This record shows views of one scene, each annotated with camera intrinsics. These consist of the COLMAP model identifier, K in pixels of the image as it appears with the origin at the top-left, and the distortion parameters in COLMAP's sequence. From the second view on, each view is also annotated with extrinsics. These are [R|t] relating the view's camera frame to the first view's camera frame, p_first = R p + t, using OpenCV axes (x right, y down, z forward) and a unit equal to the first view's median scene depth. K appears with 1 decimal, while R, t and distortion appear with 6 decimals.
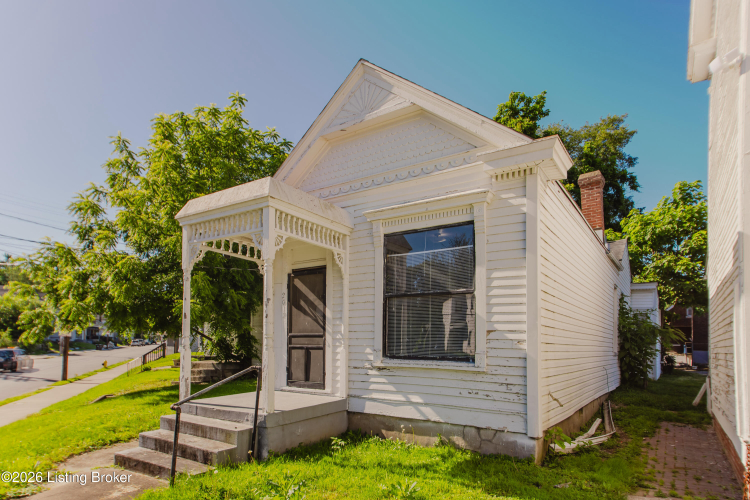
lens RADIAL K [[436.0, 0, 377.1], [0, 436.0, 266.1], [0, 0, 1]] dist [-0.001005, -0.000035]
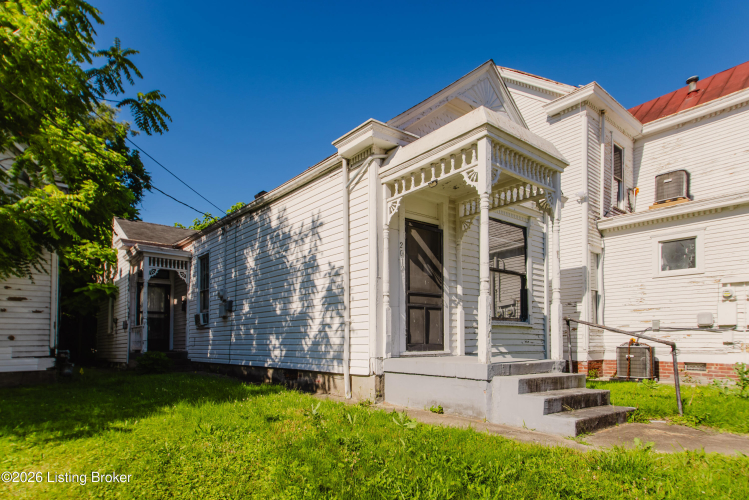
lens RADIAL K [[435.4, 0, 376.6], [0, 435.4, 266.1], [0, 0, 1]] dist [-0.001005, -0.000035]
pose [[0.285361, 0.146928, 0.947091, -1.096164], [-0.159302, 0.981705, -0.104300, 0.219037], [-0.945088, -0.121111, 0.303547, 0.850934]]
